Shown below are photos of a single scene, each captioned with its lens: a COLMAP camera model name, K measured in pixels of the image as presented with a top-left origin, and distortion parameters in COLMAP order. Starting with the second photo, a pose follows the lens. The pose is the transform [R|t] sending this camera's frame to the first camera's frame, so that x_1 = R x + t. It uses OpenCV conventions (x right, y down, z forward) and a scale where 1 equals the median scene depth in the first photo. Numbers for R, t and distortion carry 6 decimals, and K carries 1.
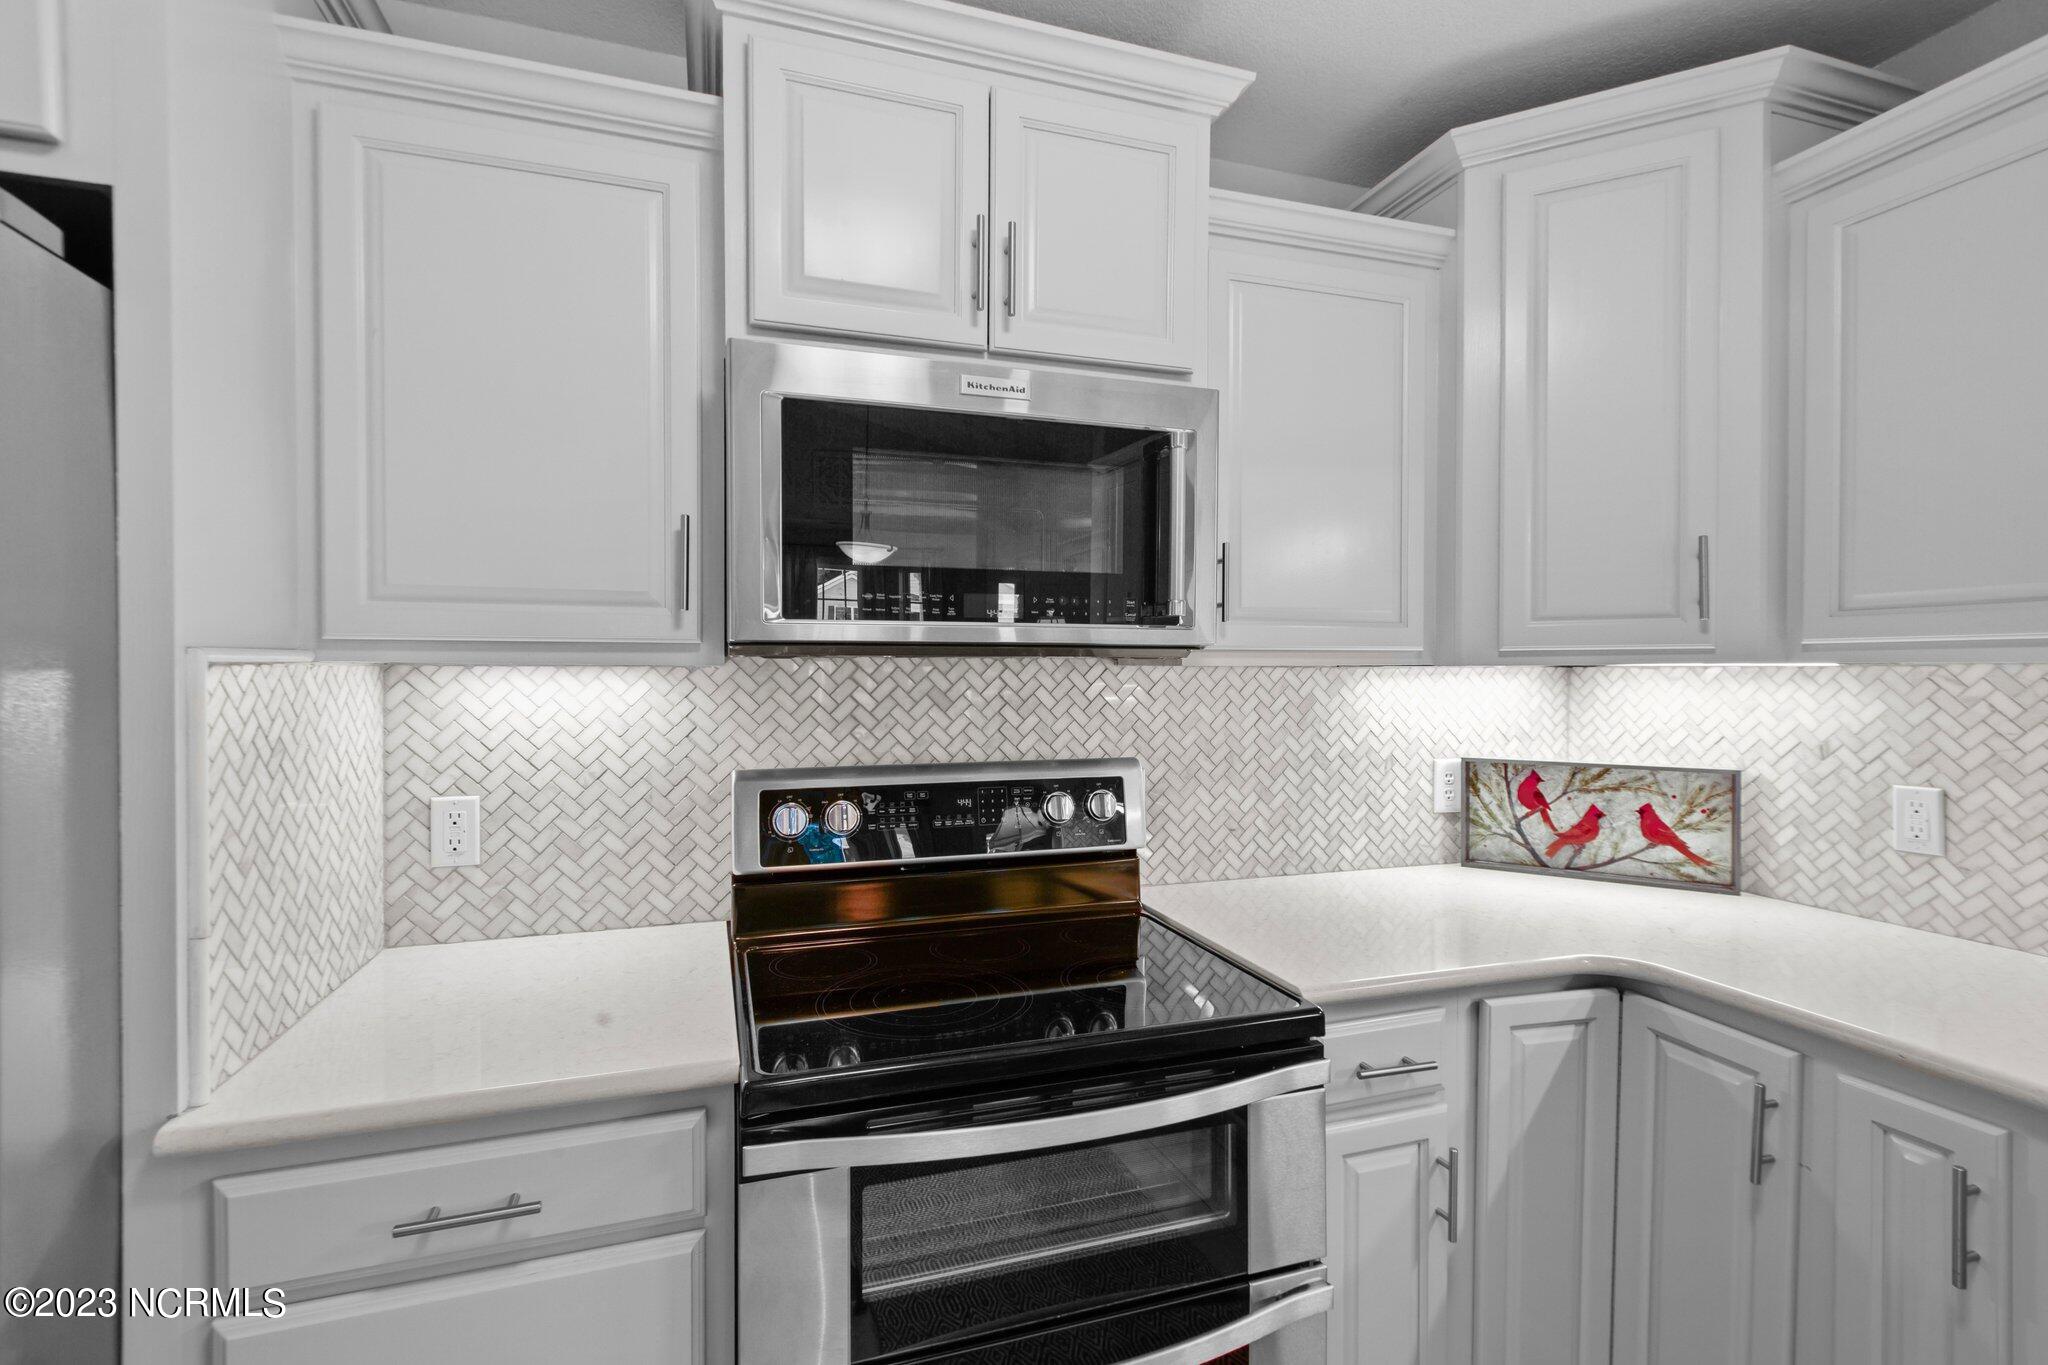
lens RADIAL K [[925.6, 0, 1007.4], [0, 925.6, 672.4], [0, 0, 1]] dist [0.001147, -0.000079]
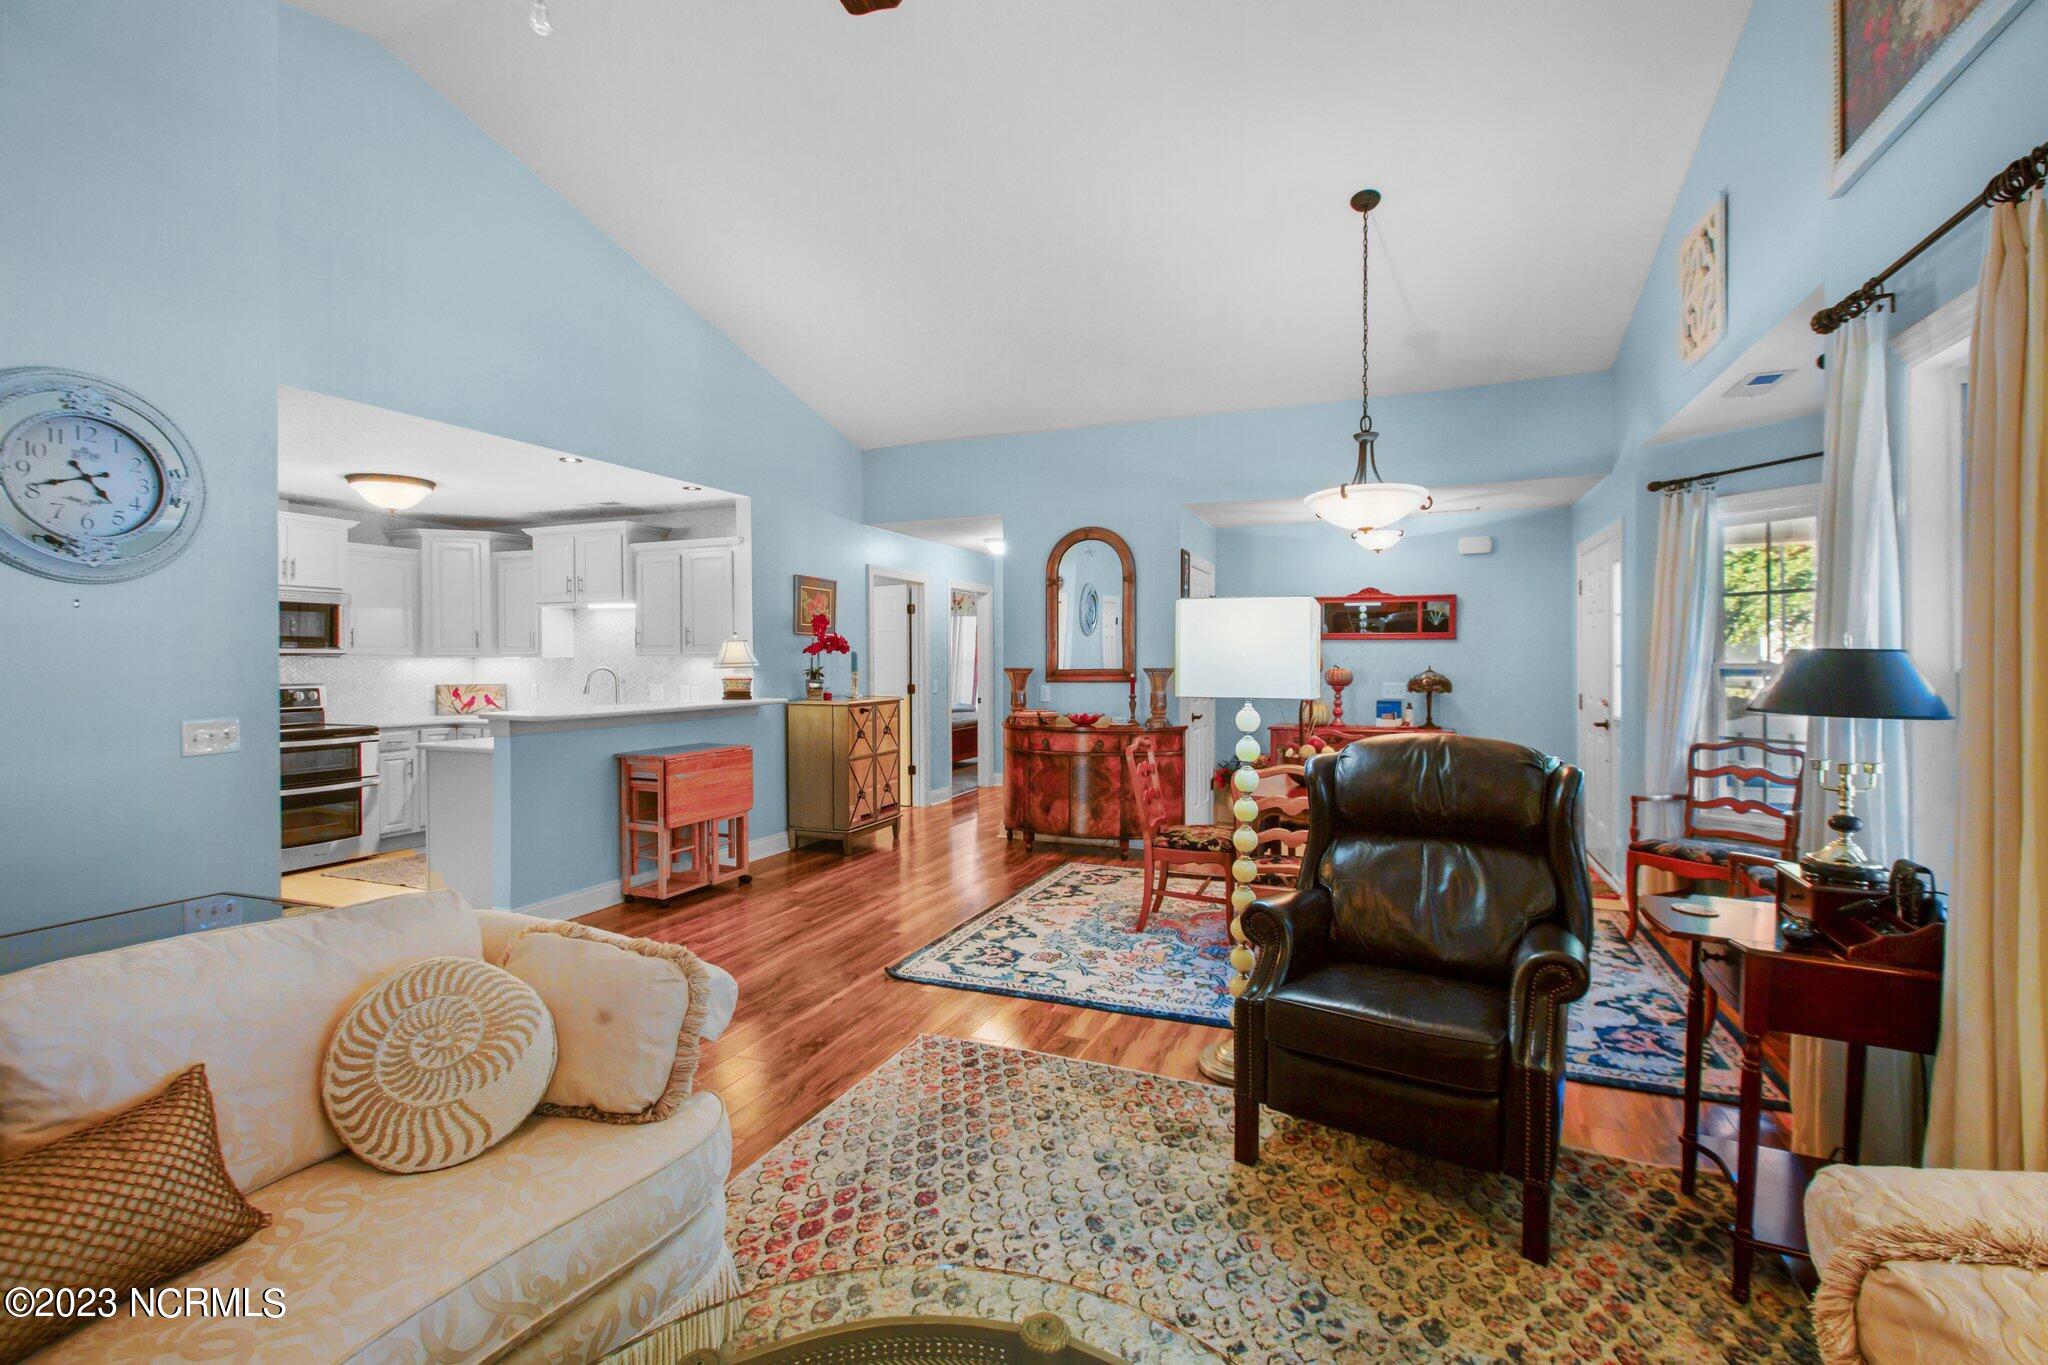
lens RADIAL K [[925.6, 0, 1007.4], [0, 925.6, 672.4], [0, 0, 1]] dist [0.001147, -0.000079]
pose [[0.652616, -0.010974, 0.757609, -0.867277], [0.006145, 0.999939, 0.009191, 0.036129], [-0.757664, -0.001343, 0.652644, -3.420067]]
